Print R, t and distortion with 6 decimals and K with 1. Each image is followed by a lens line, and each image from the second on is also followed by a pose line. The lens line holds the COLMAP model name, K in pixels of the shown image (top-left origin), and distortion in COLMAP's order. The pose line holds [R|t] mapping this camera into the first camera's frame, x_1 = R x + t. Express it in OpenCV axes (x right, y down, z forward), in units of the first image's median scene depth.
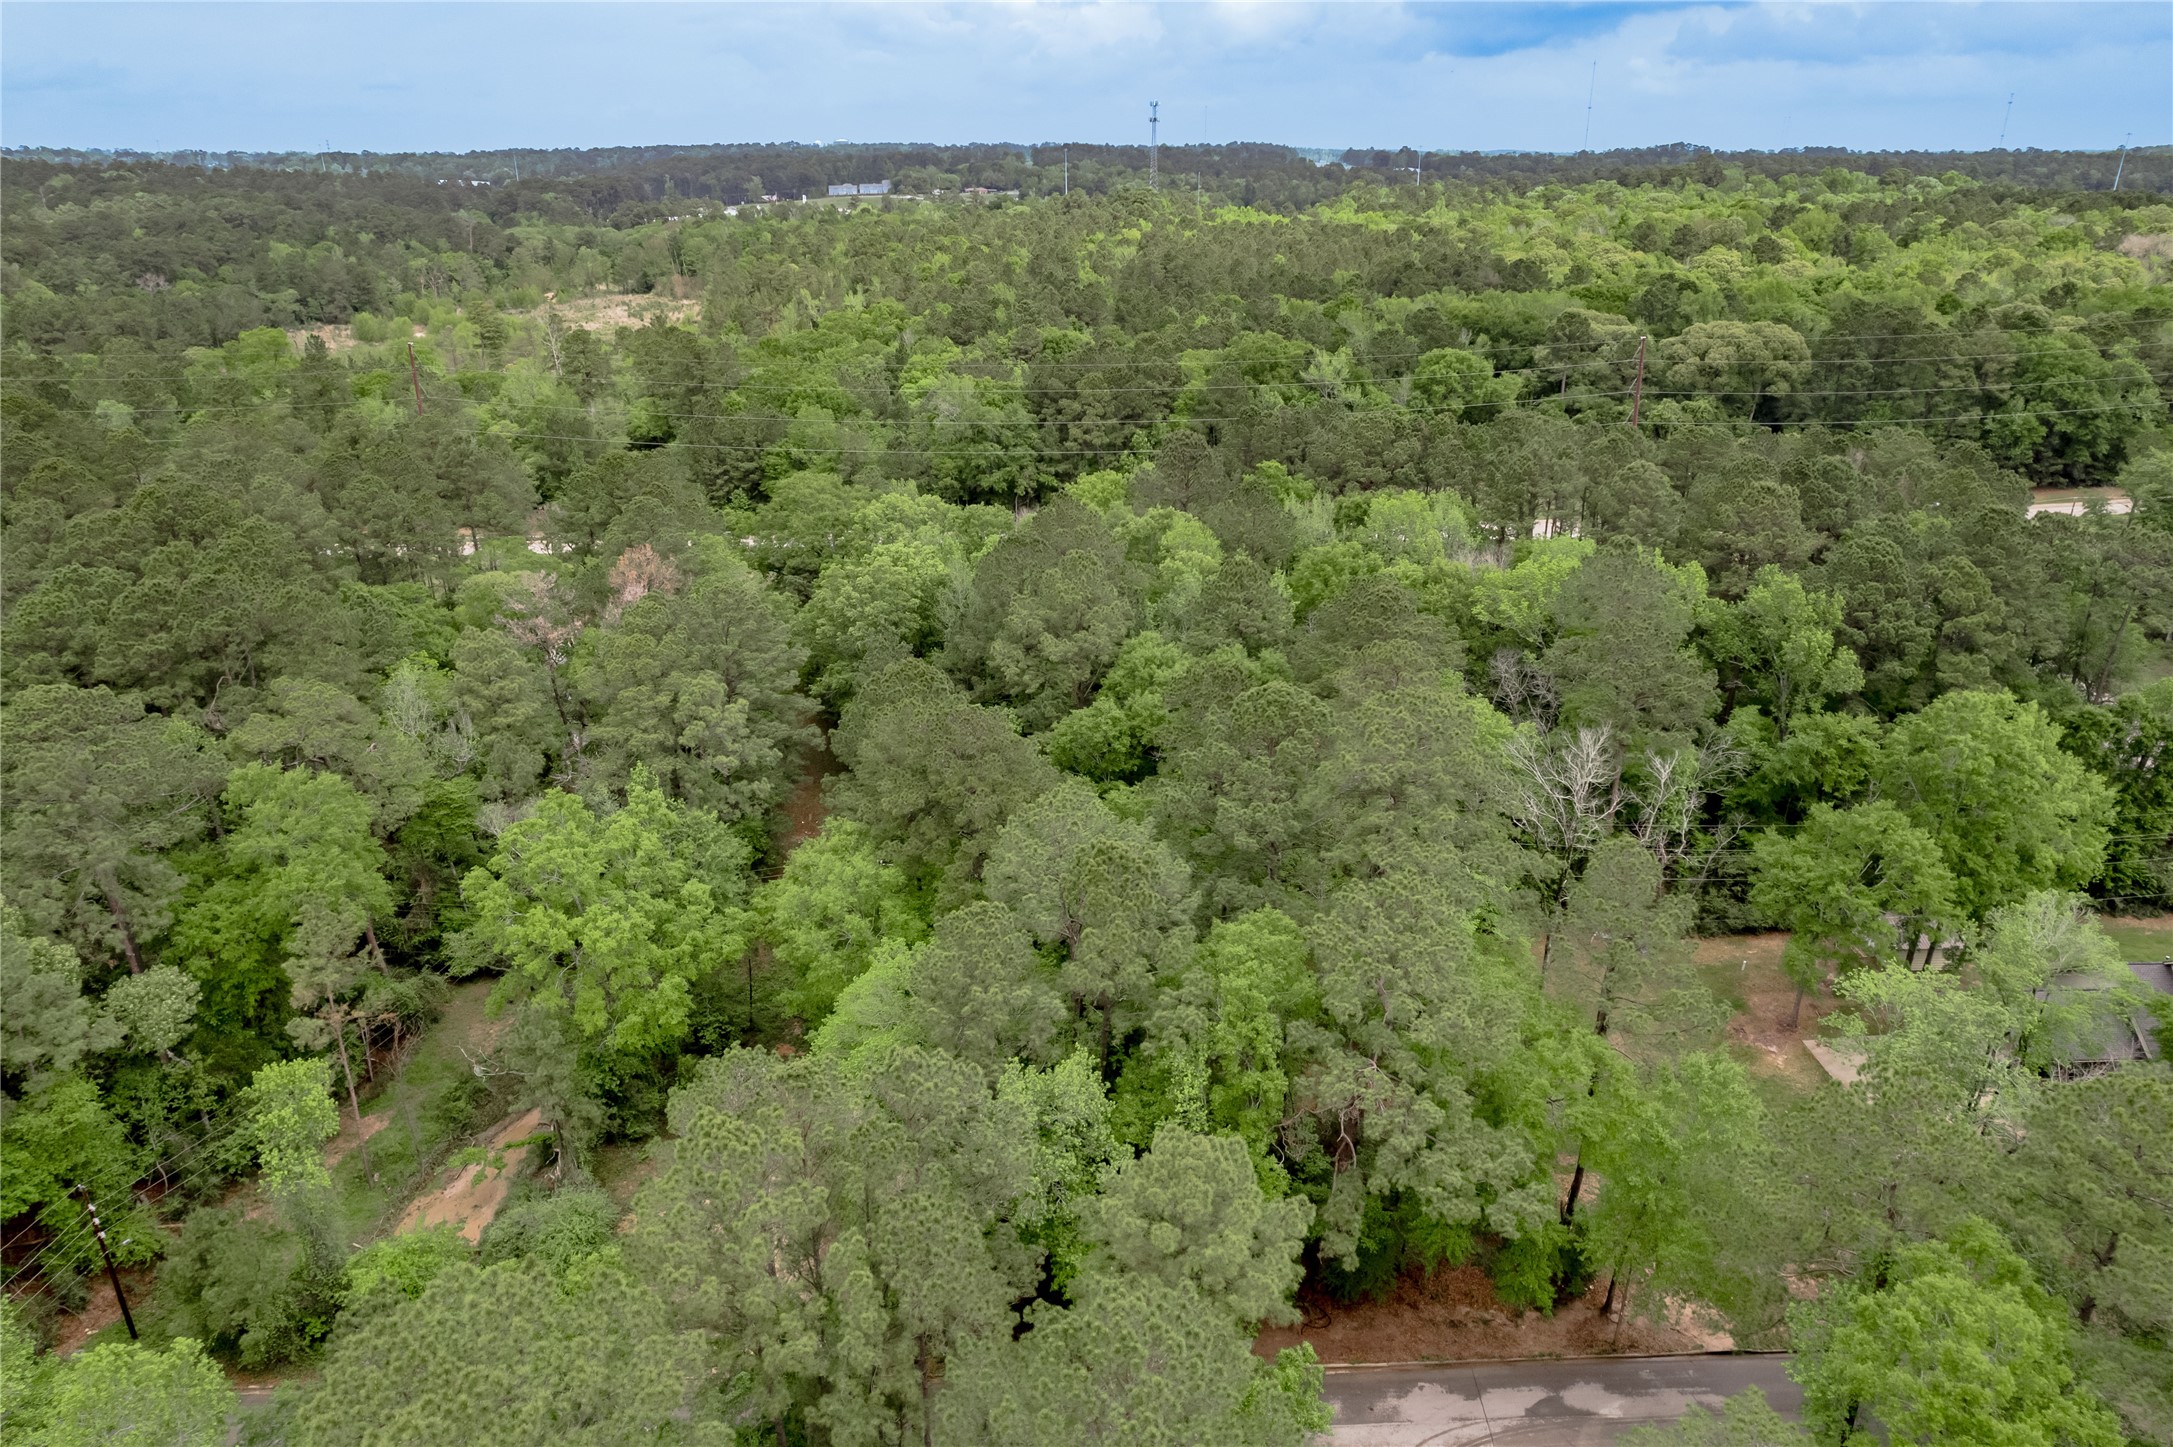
lens RADIAL K [[1418.6, 0, 1092.5], [0, 1418.6, 714.7], [0, 0, 1]] dist [-0.080977, 0.093378]
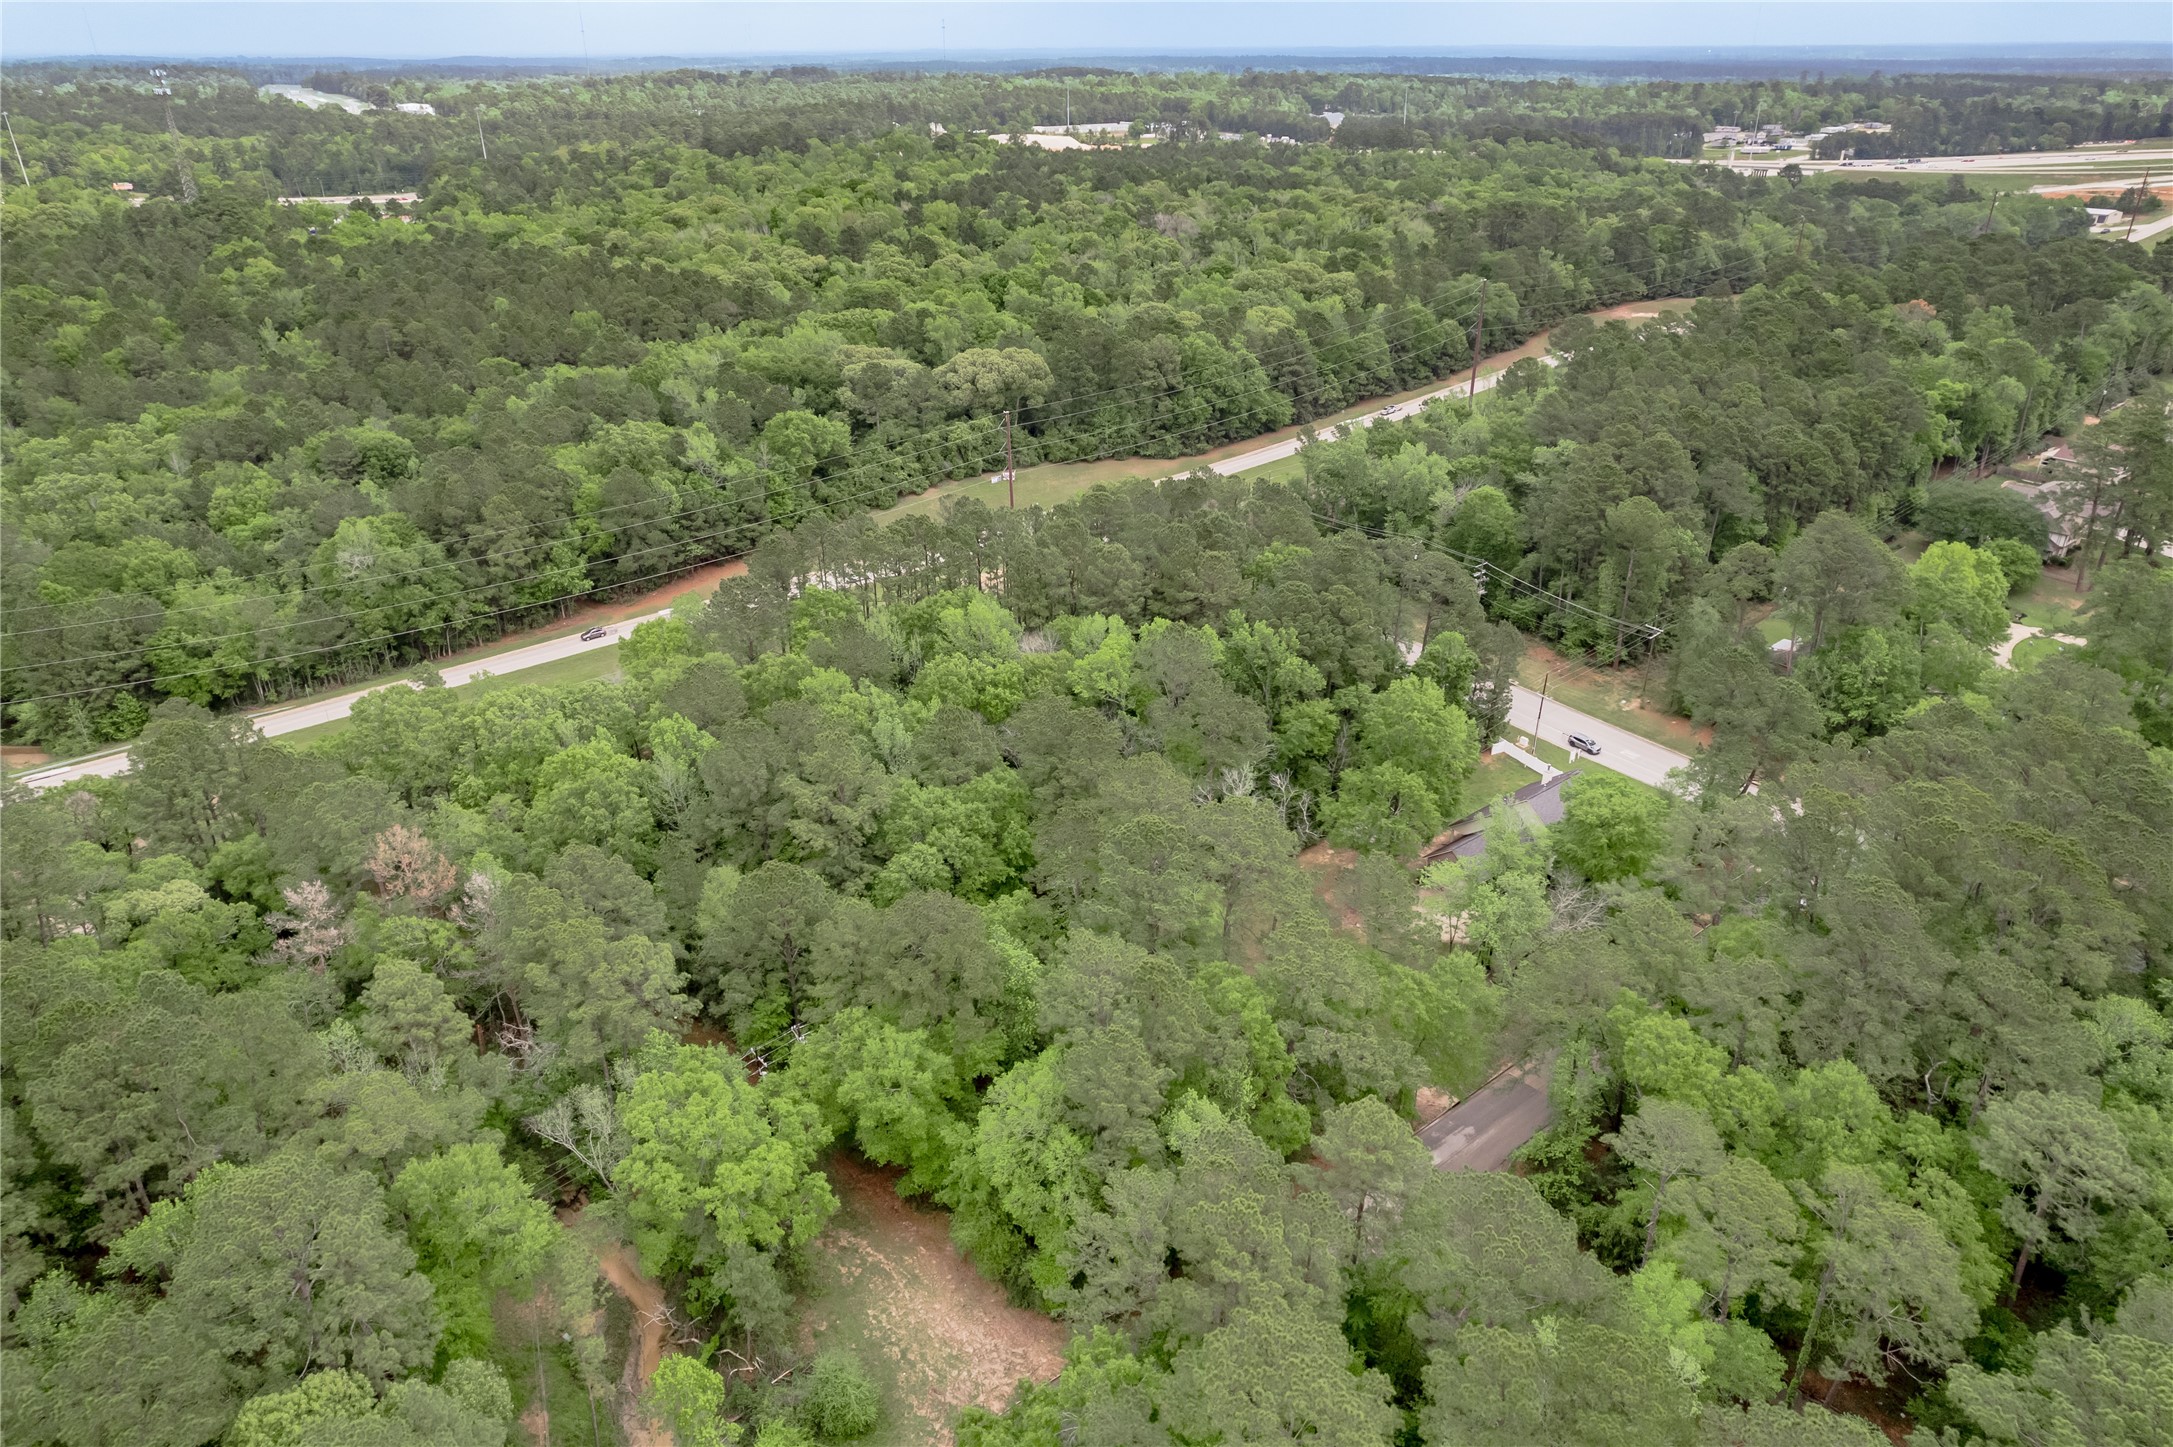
lens RADIAL K [[1439.8, 0, 1092.7], [0, 1439.8, 714.0], [0, 0, 1]] dist [-0.080924, 0.094850]
pose [[0.790897, -0.261876, 0.553085, -0.465195], [0.229093, 0.964790, 0.129215, -0.215445], [-0.567449, 0.024512, 0.823044, -0.150114]]
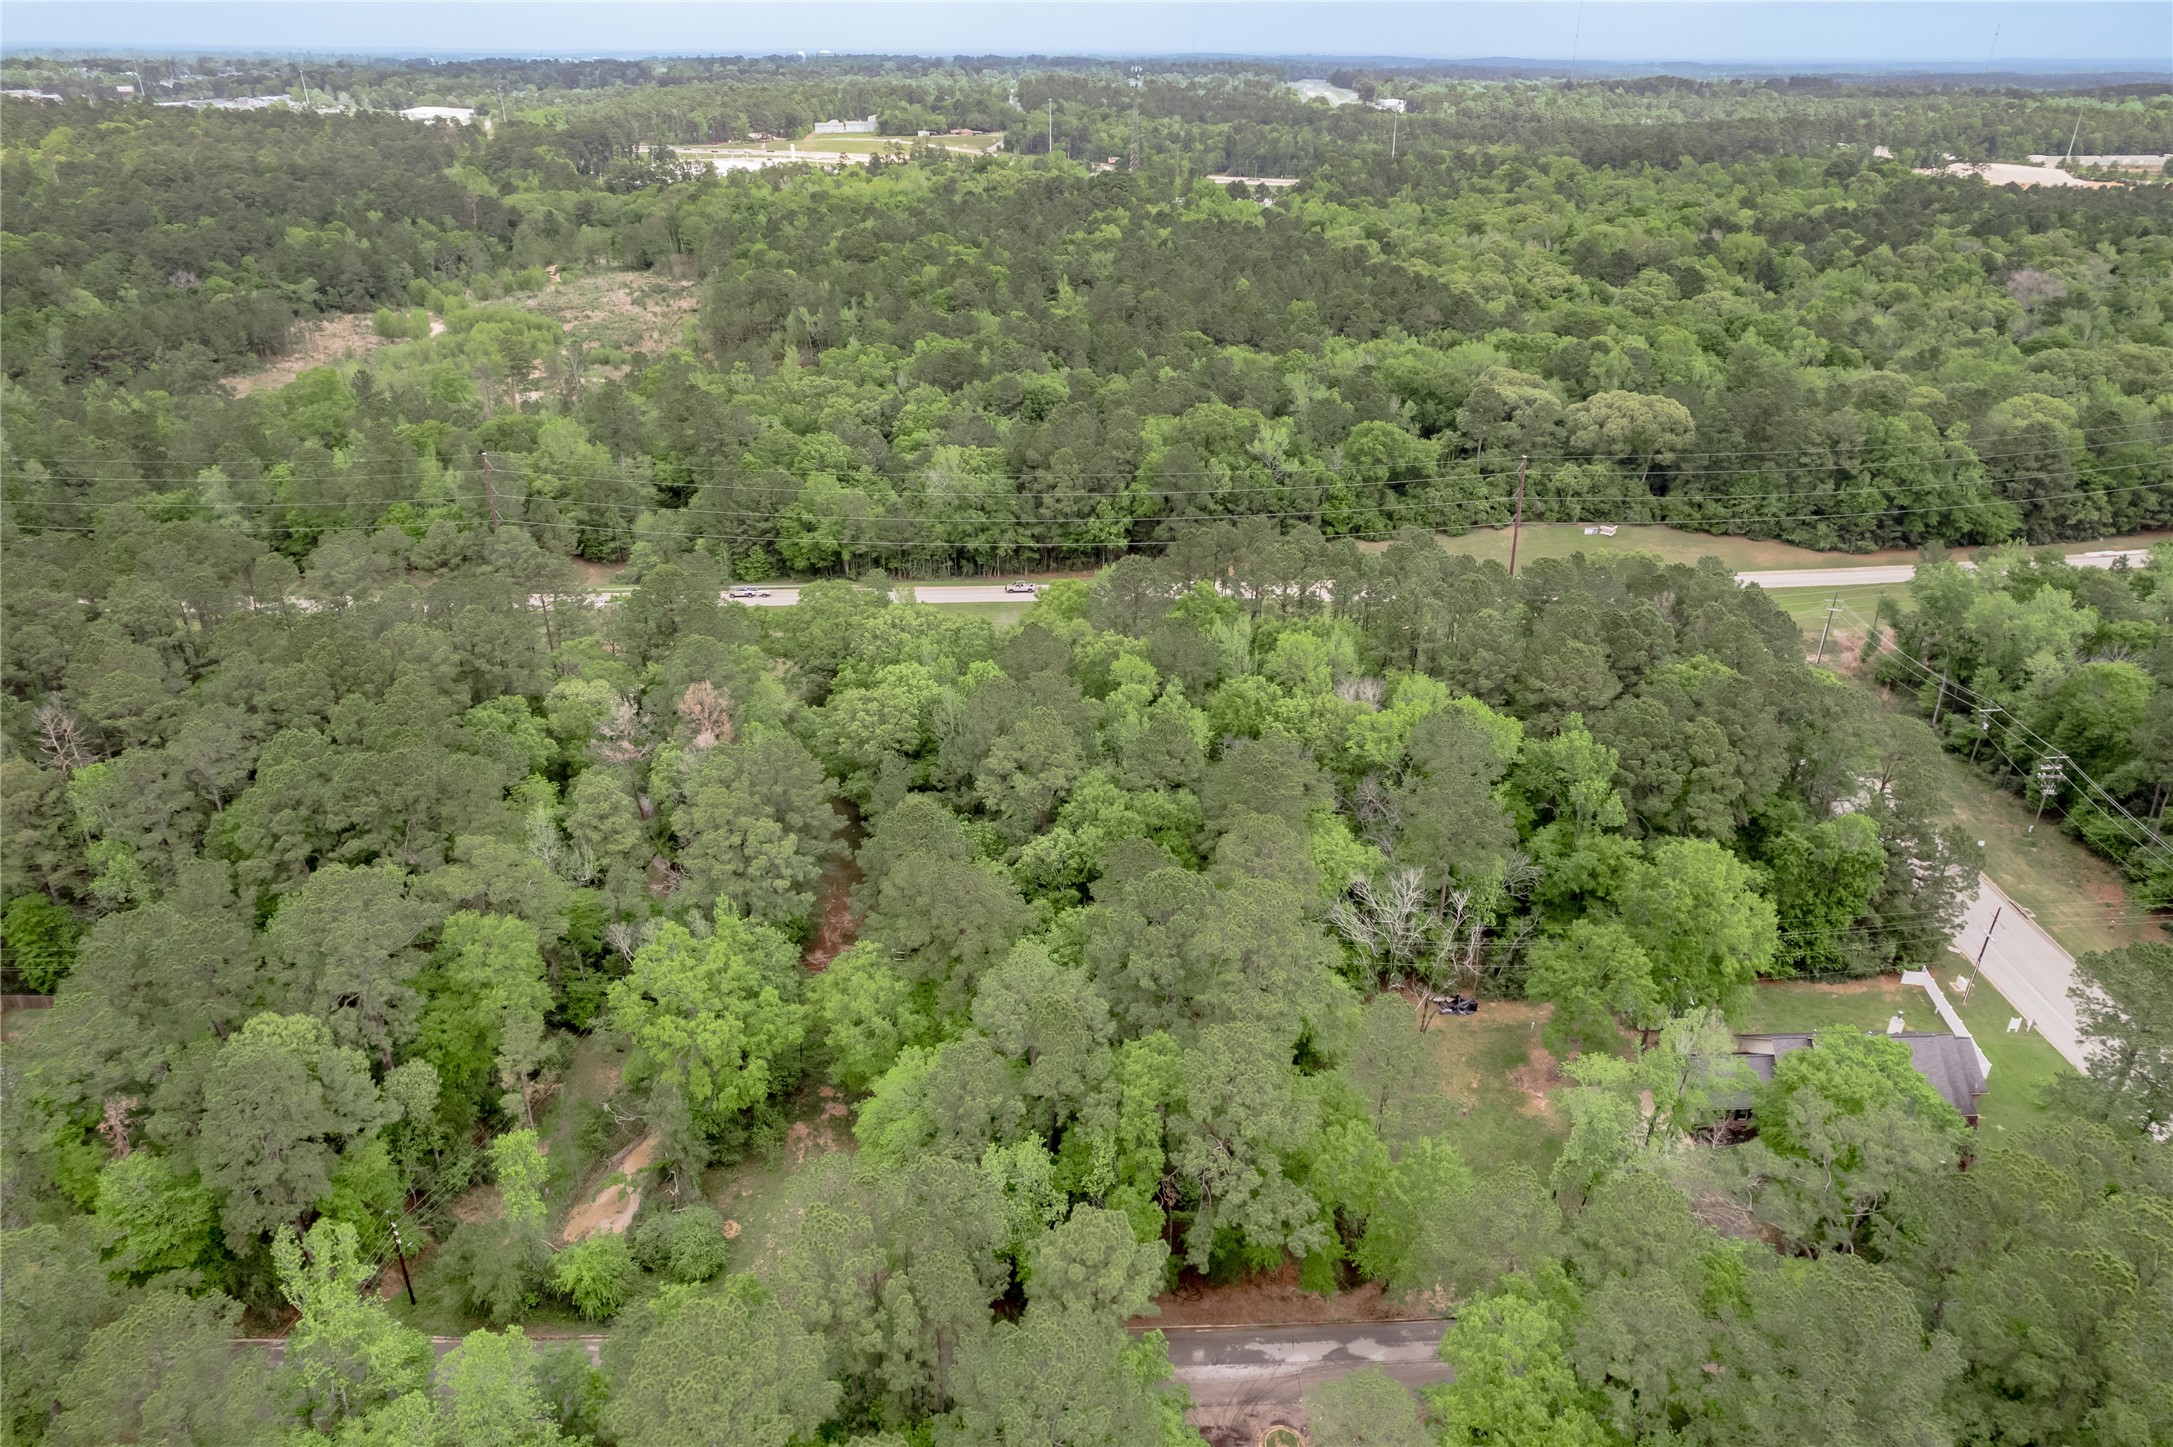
lens RADIAL K [[1418.6, 0, 1092.5], [0, 1418.6, 714.7], [0, 0, 1]] dist [-0.080977, 0.093378]
pose [[0.999921, 0.005496, 0.011269, 0.019317], [-0.006222, 0.997834, 0.065484, -0.175417], [-0.010885, -0.065549, 0.997790, -0.281846]]
